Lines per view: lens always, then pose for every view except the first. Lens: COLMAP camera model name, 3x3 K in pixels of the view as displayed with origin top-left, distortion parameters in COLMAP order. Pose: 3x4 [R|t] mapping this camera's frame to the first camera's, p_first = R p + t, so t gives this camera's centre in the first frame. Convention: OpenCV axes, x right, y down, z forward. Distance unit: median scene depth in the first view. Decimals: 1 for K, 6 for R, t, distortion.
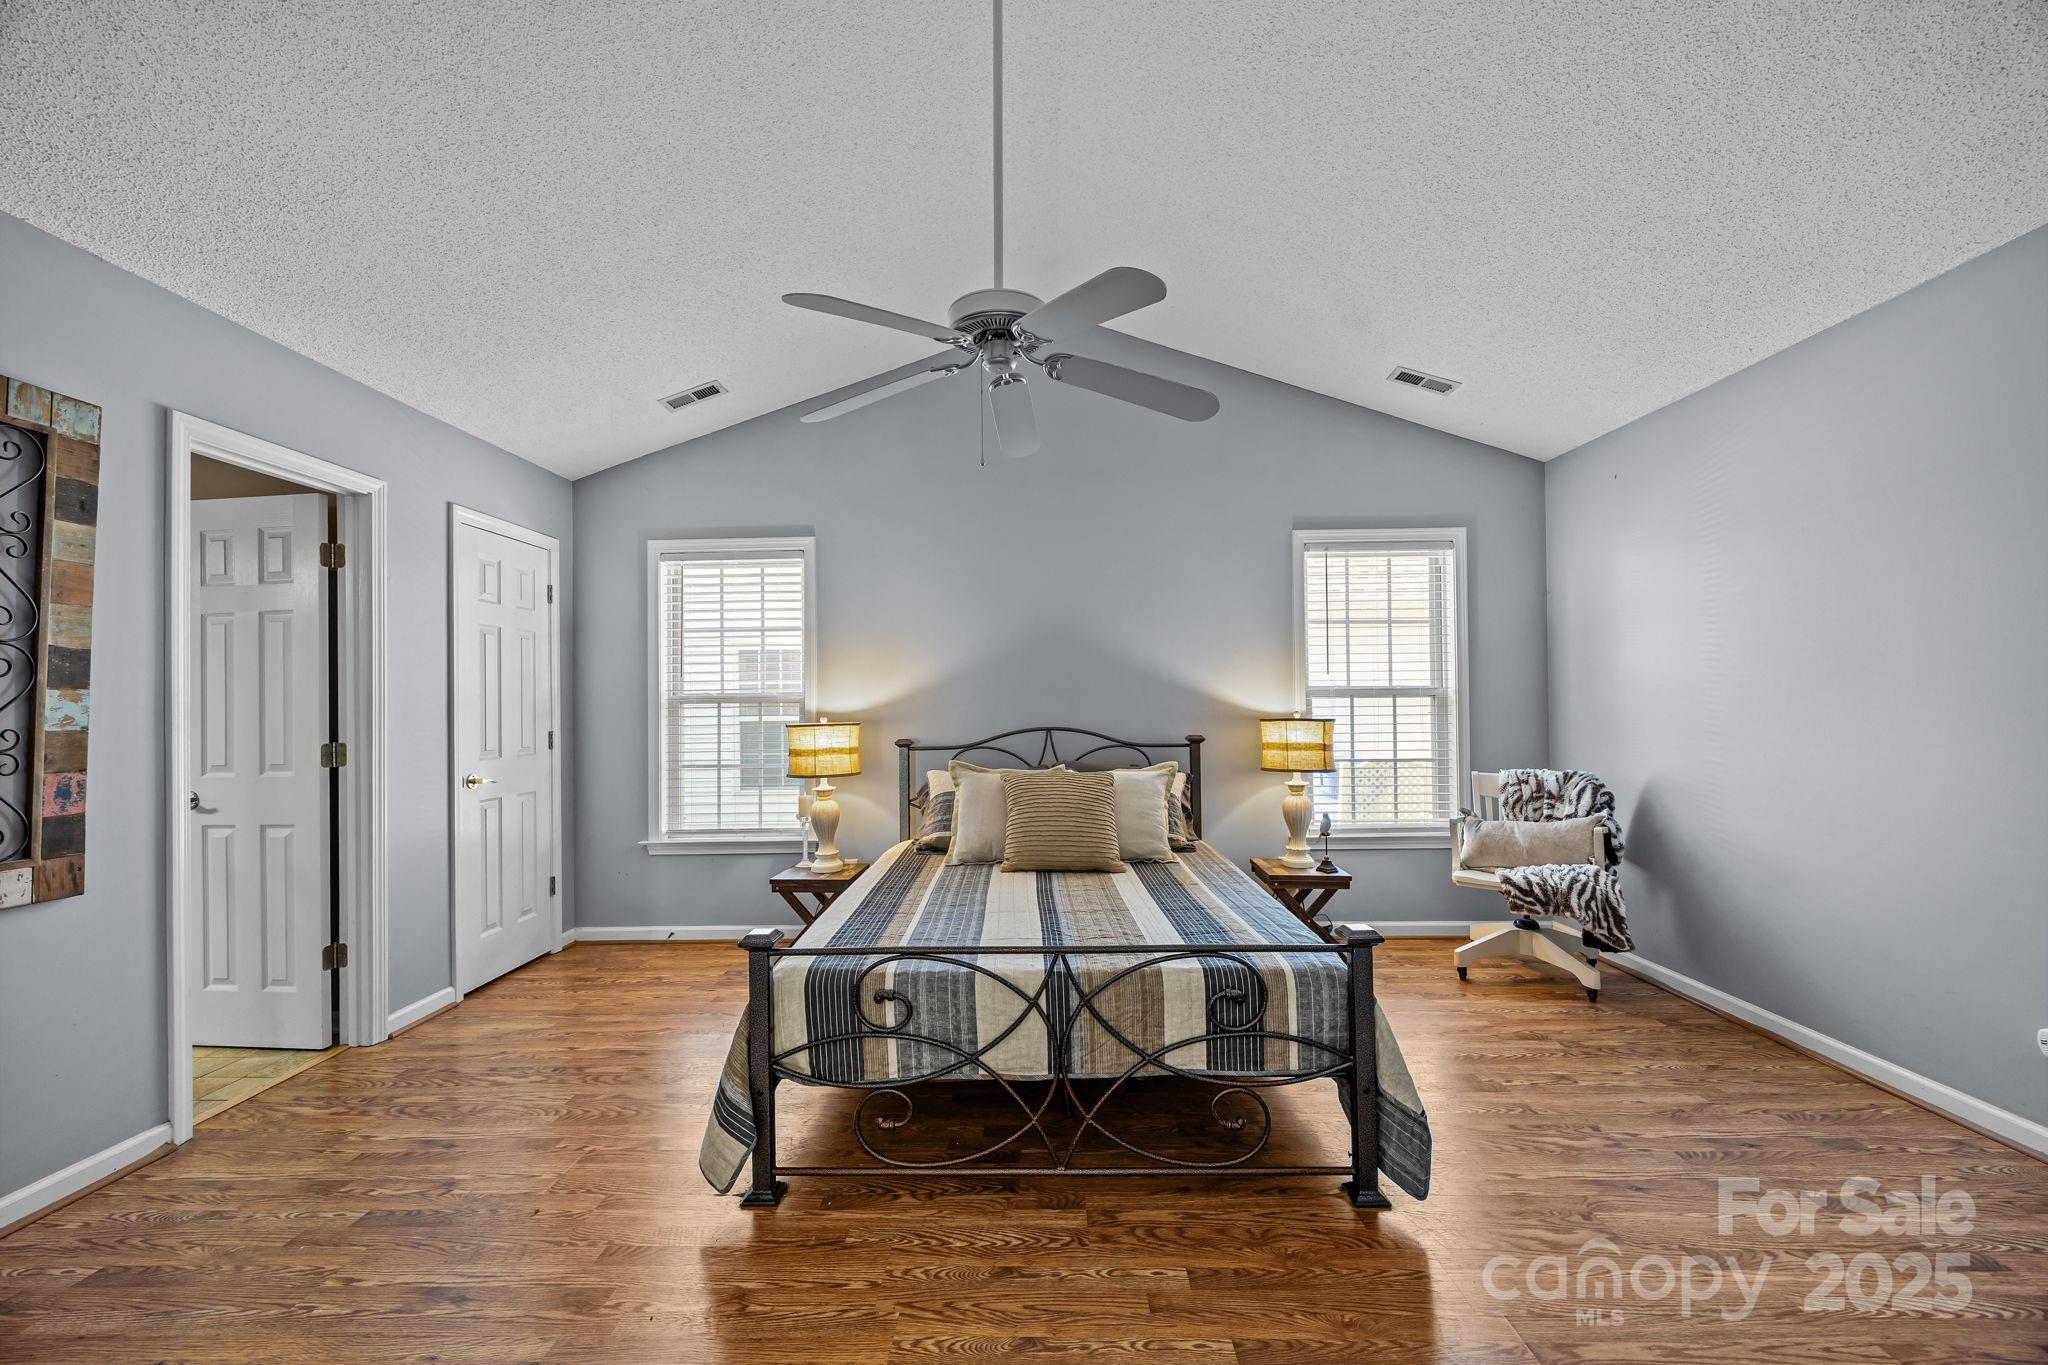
lens RADIAL K [[793.9, 0, 1023.2], [0, 793.9, 698.1], [0, 0, 1]] dist [-0.001962, -0.000410]
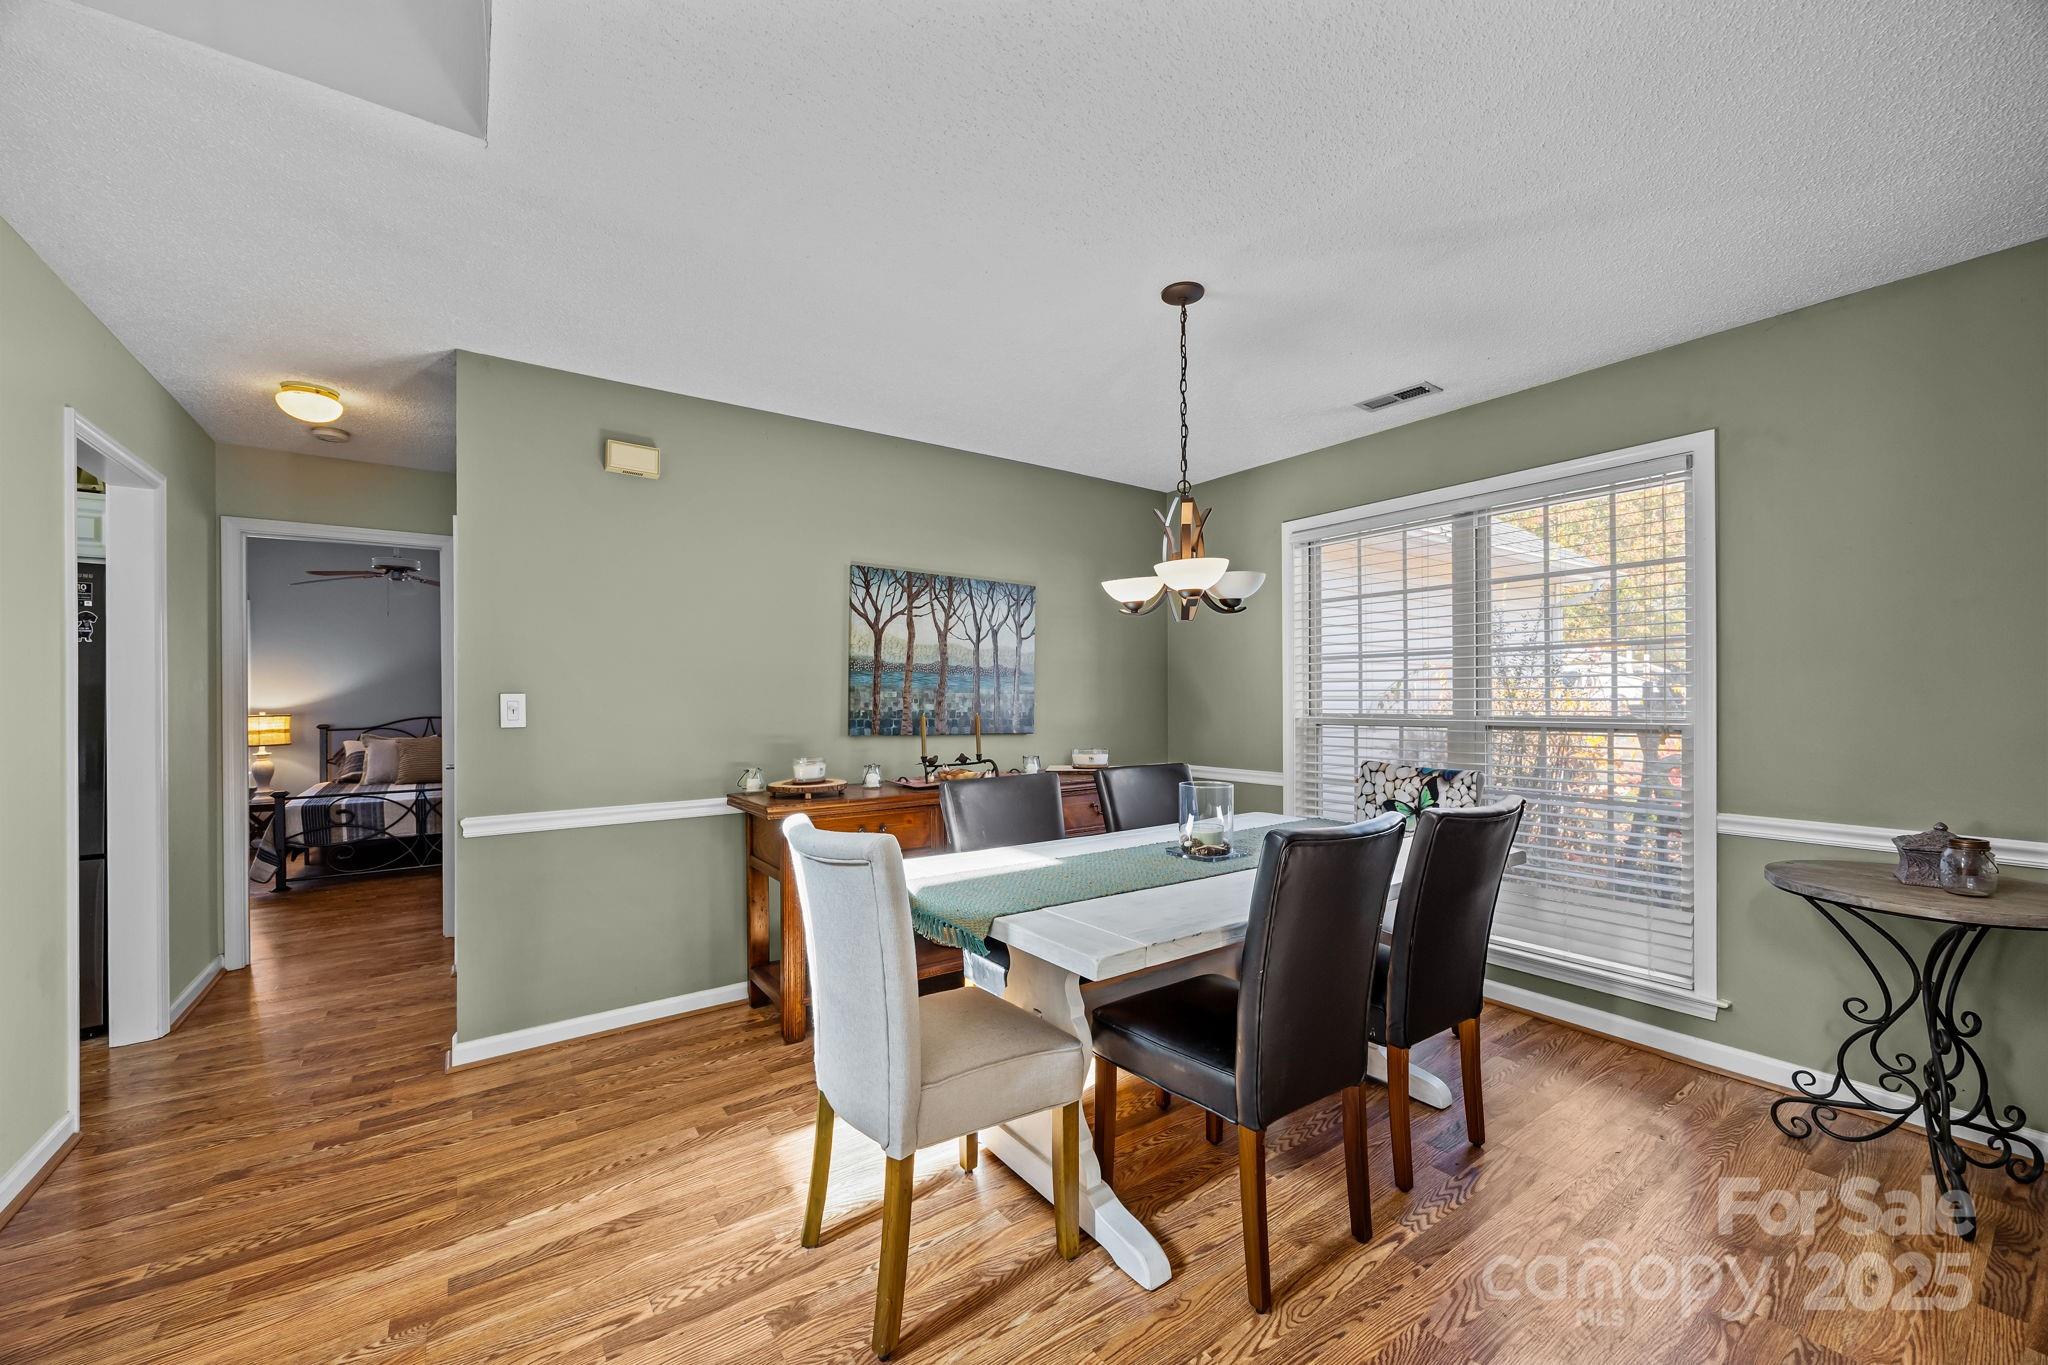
lens RADIAL K [[793.9, 0, 1023.2], [0, 793.9, 698.1], [0, 0, 1]] dist [-0.001962, -0.000410]
pose [[0.799741, 0.010364, 0.600255, 0.060203], [-0.009772, 0.999943, -0.004245, -0.025531], [-0.600265, -0.002471, 0.799797, -2.561796]]
